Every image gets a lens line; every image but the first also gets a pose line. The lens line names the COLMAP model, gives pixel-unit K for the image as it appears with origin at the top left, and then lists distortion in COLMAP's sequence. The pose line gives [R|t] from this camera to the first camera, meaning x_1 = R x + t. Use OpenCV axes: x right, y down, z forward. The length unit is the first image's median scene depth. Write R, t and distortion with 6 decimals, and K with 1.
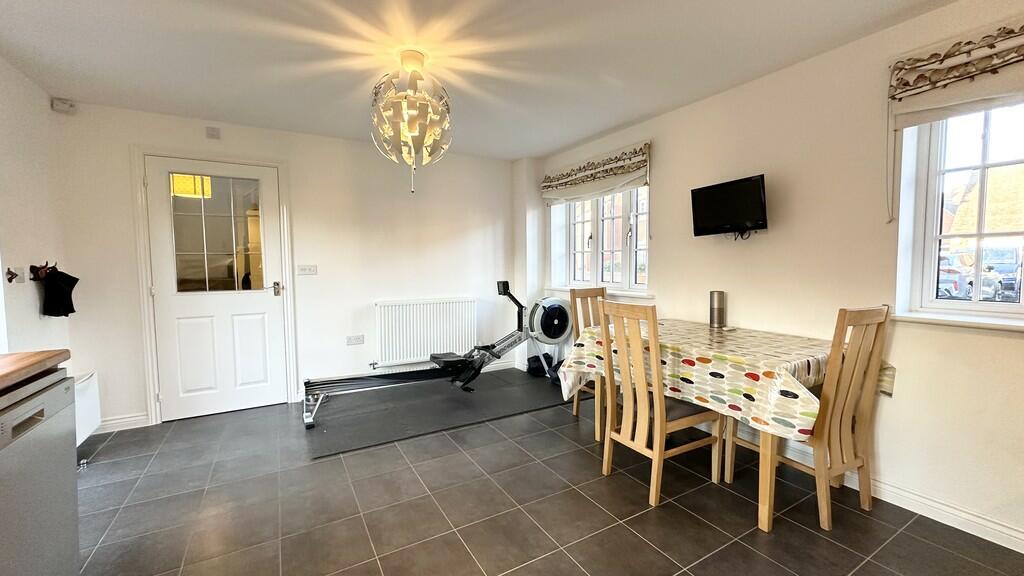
lens RADIAL K [[408.6, 0, 512.0], [0, 408.6, 288.0], [0, 0, 1]] dist [-0.000132, 0.000002]
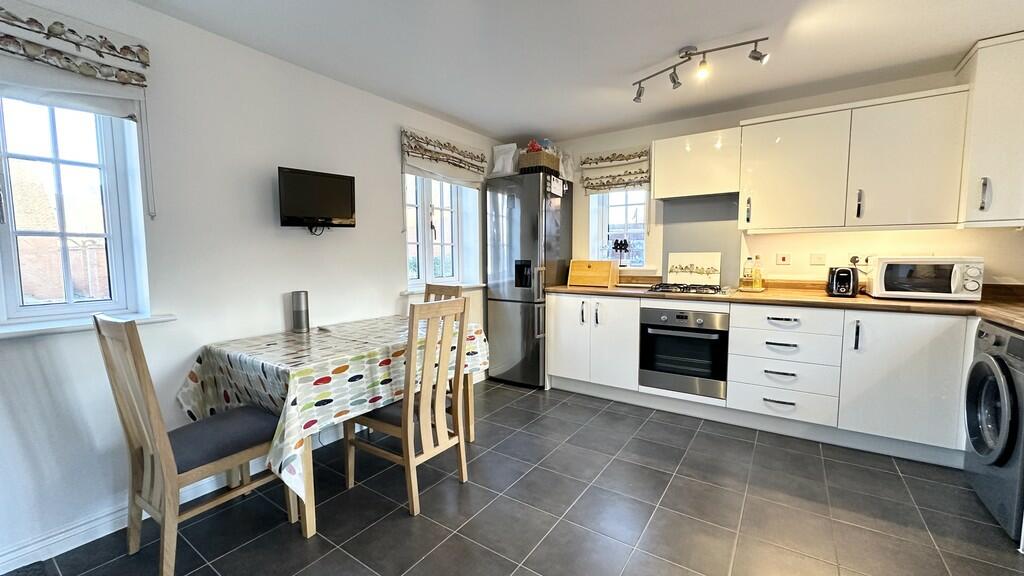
lens RADIAL K [[408.6, 0, 512.0], [0, 408.6, 288.0], [0, 0, 1]] dist [-0.000132, 0.000002]
pose [[-0.429984, -0.061693, 0.900726, -0.405679], [0.066090, 0.992835, 0.099551, -0.047516], [-0.900414, 0.102334, -0.422826, 0.804578]]
